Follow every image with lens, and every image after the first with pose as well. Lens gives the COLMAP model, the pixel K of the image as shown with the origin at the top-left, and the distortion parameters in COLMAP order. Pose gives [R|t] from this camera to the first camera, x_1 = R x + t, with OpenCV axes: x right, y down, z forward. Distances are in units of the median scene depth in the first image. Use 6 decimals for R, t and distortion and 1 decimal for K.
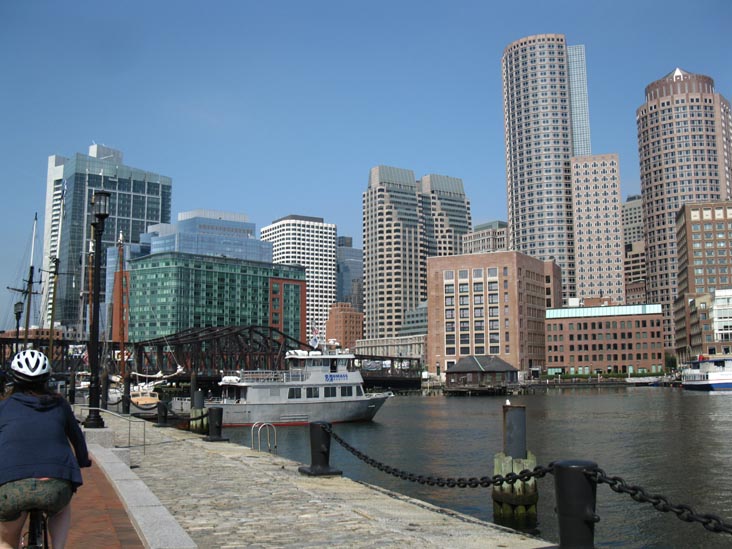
lens RADIAL K [[783.3, 0, 362.5], [0, 783.3, 309.0], [0, 0, 1]] dist [-0.197808, 0.206892]
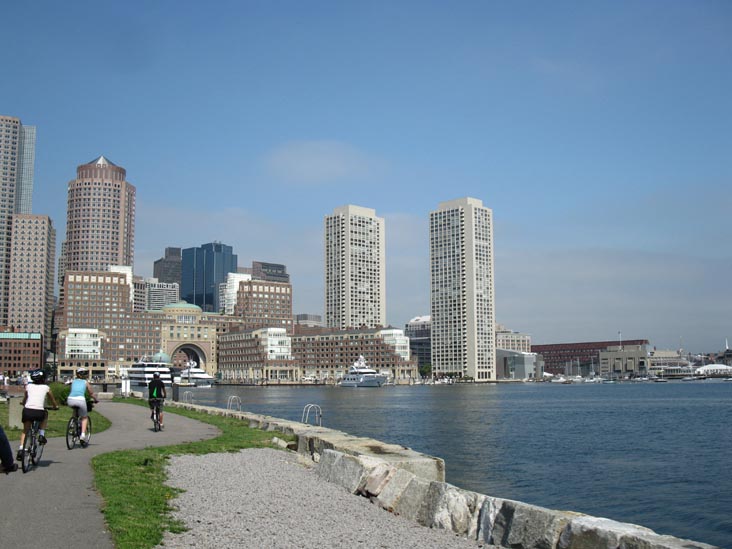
lens RADIAL K [[829.7, 0, 363.7], [0, 829.7, 324.3], [0, 0, 1]] dist [-0.198189, 0.207421]
pose [[0.818764, 0.060170, 0.570969, -0.016120], [-0.070933, 0.997475, -0.003399, -0.044856], [-0.569732, -0.037717, 0.820965, -0.517507]]
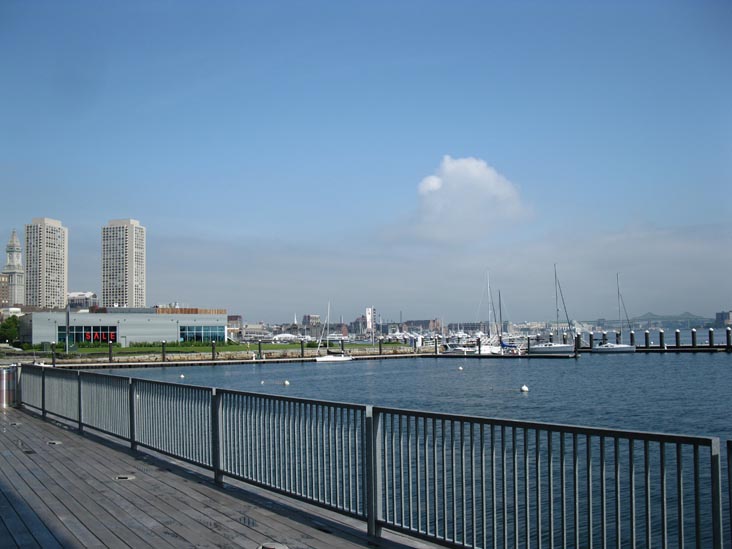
lens RADIAL K [[783.3, 0, 362.5], [0, 783.3, 309.0], [0, 0, 1]] dist [-0.197808, 0.206892]
pose [[0.430015, 0.051773, 0.901336, -0.570112], [-0.092548, 0.995623, -0.013036, -0.081084], [-0.898066, -0.077811, 0.432924, -0.843286]]
